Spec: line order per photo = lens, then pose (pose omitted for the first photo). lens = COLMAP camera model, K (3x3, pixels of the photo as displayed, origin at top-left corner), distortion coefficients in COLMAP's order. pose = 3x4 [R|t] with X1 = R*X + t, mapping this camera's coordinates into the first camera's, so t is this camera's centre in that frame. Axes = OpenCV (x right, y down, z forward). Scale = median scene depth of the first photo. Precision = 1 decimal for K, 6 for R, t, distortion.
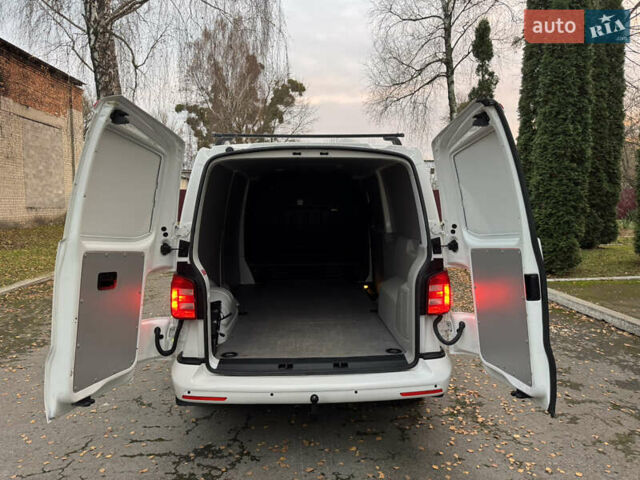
lens RADIAL K [[451.4, 0, 320.9], [0, 451.4, 242.3], [0, 0, 1]] dist [0.051911, -0.065822]
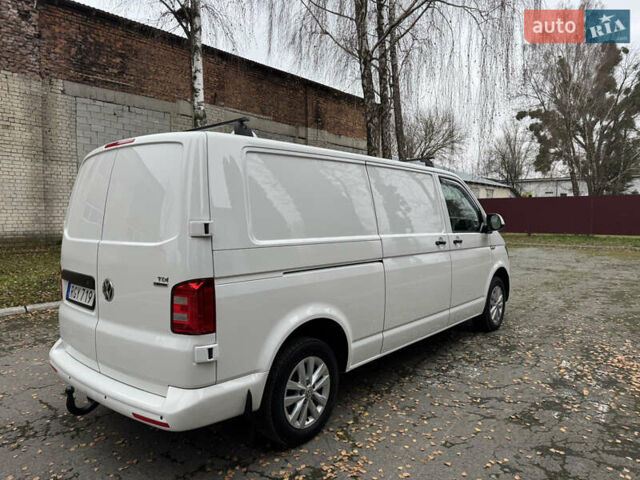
lens RADIAL K [[450.1, 0, 317.2], [0, 450.1, 243.6], [0, 0, 1]] dist [0.051470, -0.058265]
pose [[0.730075, 0.041140, -0.682127, 0.356727], [-0.057470, 0.998346, -0.001299, -0.005532], [0.680946, 0.040150, 0.731232, 0.207444]]
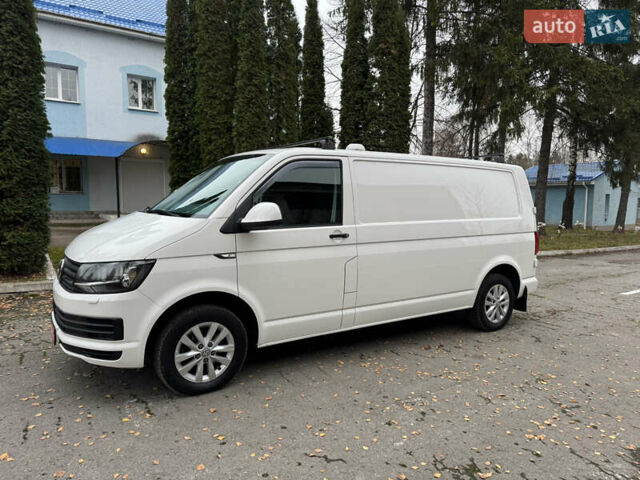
lens RADIAL K [[446.2, 0, 323.8], [0, 446.2, 241.7], [0, 0, 1]] dist [0.052369, -0.056144]
pose [[-0.511409, -0.086169, 0.855007, -0.548169], [0.063005, 0.988522, 0.137310, -0.077752], [-0.857025, 0.124091, -0.500110, 0.999258]]
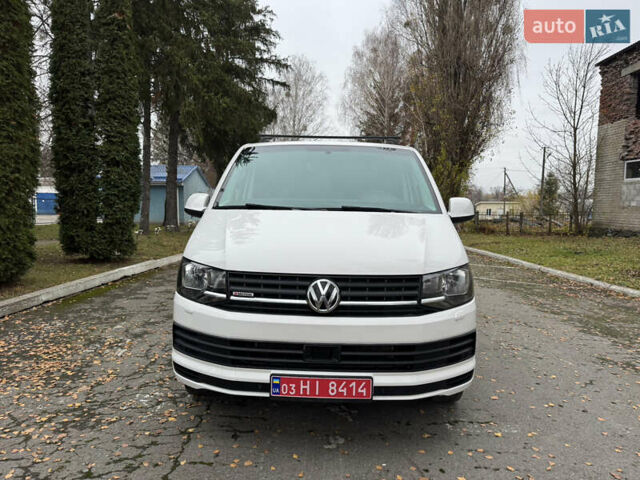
lens RADIAL K [[445.5, 0, 322.3], [0, 445.5, 243.3], [0, 0, 1]] dist [0.060681, -0.067893]
pose [[-0.998007, -0.018689, 0.060271, -0.050866], [-0.008137, 0.985277, 0.170773, -0.090557], [-0.062576, 0.169943, -0.983465, 1.285783]]
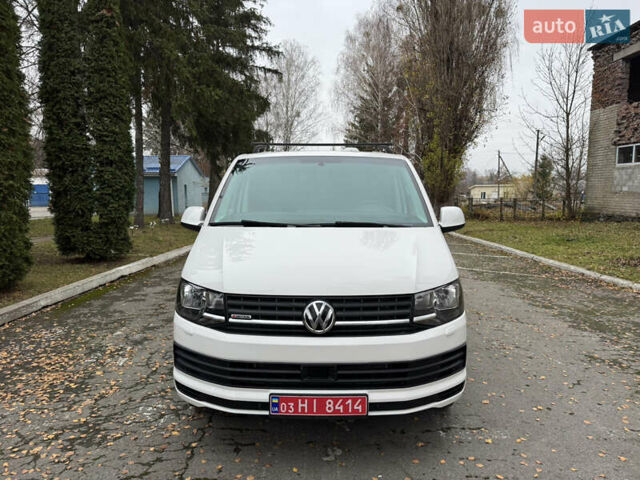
lens RADIAL K [[446.2, 0, 323.8], [0, 446.2, 241.7], [0, 0, 1]] dist [0.052369, -0.056144]
pose [[-0.998874, -0.000815, 0.047445, -0.052166], [0.008681, 0.979837, 0.199610, -0.117595], [-0.046651, 0.199797, -0.978726, 1.290653]]
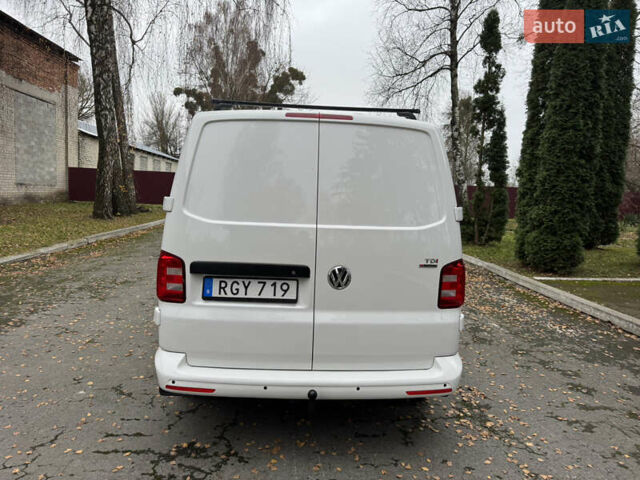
lens RADIAL K [[450.1, 0, 320.8], [0, 450.1, 239.1], [0, 0, 1]] dist [0.051582, -0.058659]
pose [[0.999006, 0.042169, 0.014425, -0.008038], [-0.042347, 0.999028, 0.012265, 0.007521], [-0.013893, -0.012863, 0.999821, 0.037316]]
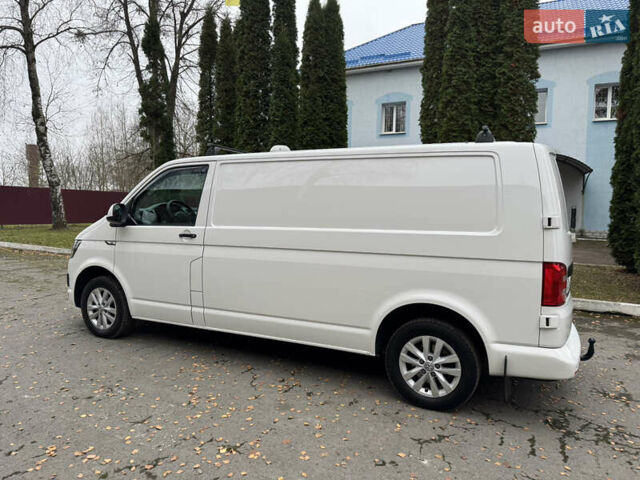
lens RADIAL K [[446.2, 0, 323.8], [0, 446.2, 241.7], [0, 0, 1]] dist [0.052369, -0.056144]
pose [[0.471632, -0.050342, 0.880357, -0.527933], [0.058042, 0.997976, 0.025973, -0.013474], [-0.879883, 0.038848, 0.473600, 0.352275]]
